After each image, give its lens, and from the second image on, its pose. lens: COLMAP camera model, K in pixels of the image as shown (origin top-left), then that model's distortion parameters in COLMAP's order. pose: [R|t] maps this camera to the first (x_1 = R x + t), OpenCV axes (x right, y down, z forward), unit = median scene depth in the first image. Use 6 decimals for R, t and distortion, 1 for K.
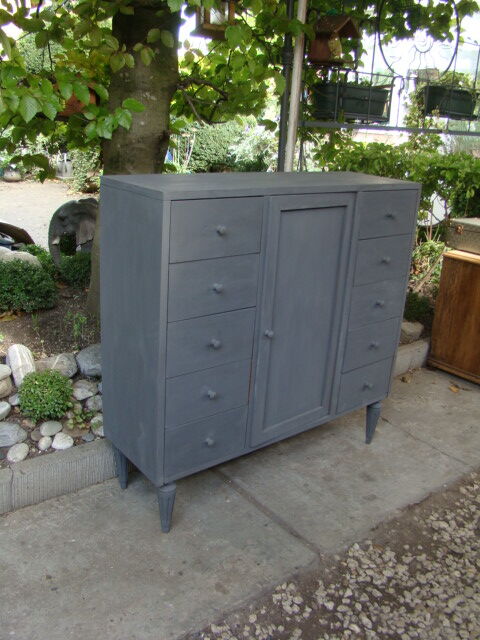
lens RADIAL K [[592.9, 0, 234.6], [0, 592.9, 317.0], [0, 0, 1]] dist [-0.181803, 0.126268]
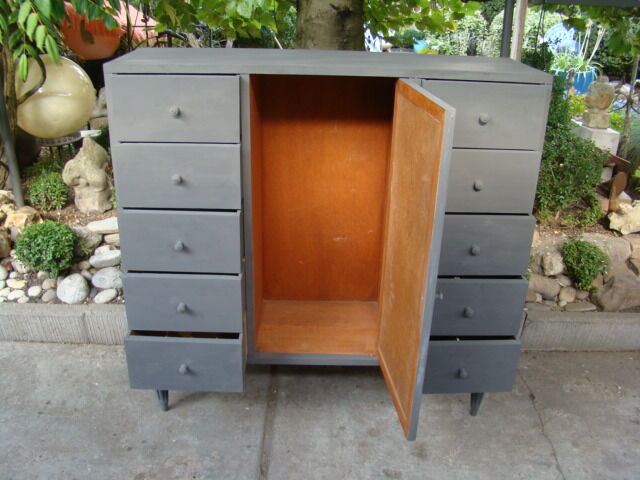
lens RADIAL K [[592.9, 0, 324.3], [0, 592.9, 244.3], [0, 0, 1]] dist [-0.181803, 0.126268]
pose [[0.794223, 0.217247, -0.567462, 0.569831], [-0.182074, 0.976076, 0.118850, -0.073318], [0.579705, 0.008927, 0.814777, 0.320888]]
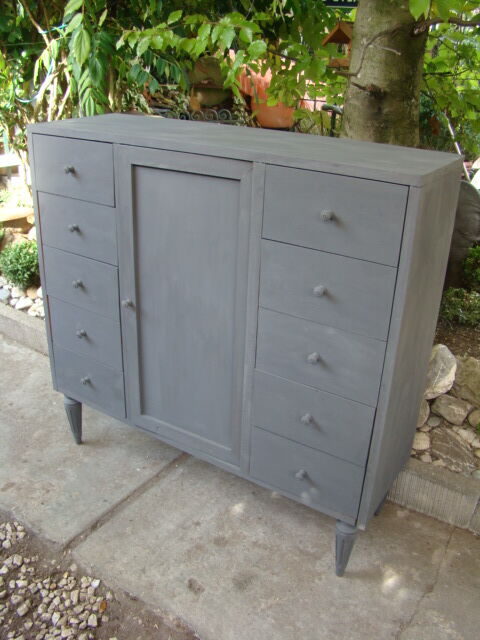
lens RADIAL K [[592.9, 0, 234.6], [0, 592.9, 317.0], [0, 0, 1]] dist [-0.181803, 0.126268]
pose [[0.316300, 0.352938, -0.880562, 0.808455], [-0.324923, 0.912379, 0.248978, -0.203993], [0.891280, 0.207363, 0.403263, 0.723243]]
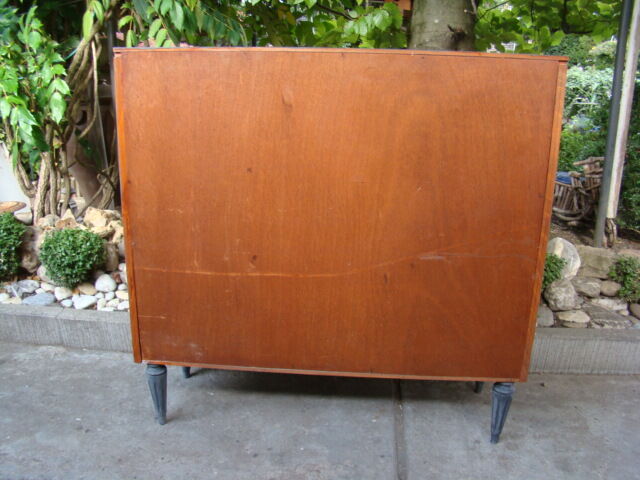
lens RADIAL K [[592.9, 0, 324.3], [0, 592.9, 244.3], [0, 0, 1]] dist [-0.181803, 0.126268]
pose [[0.740925, 0.159068, -0.652478, 0.476372], [-0.194758, 0.980687, 0.017924, 0.055284], [0.642728, 0.113795, 0.757595, 0.261520]]
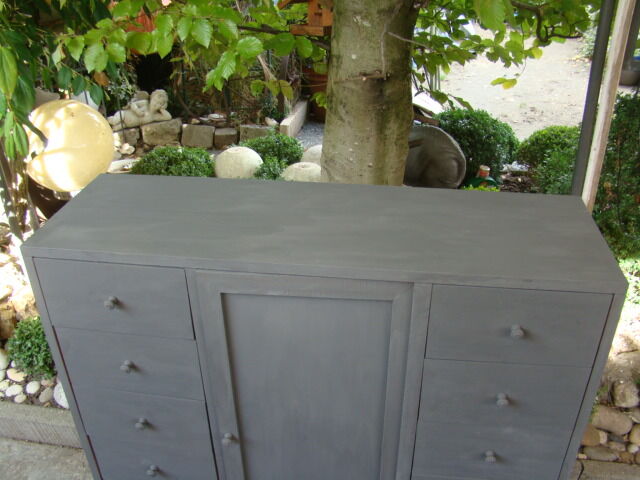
lens RADIAL K [[592.9, 0, 324.3], [0, 592.9, 244.3], [0, 0, 1]] dist [-0.181803, 0.126268]
pose [[0.691332, 0.299595, -0.657497, 0.473727], [-0.192558, 0.953468, 0.231990, -0.340649], [0.696406, -0.033775, 0.716853, 0.542104]]
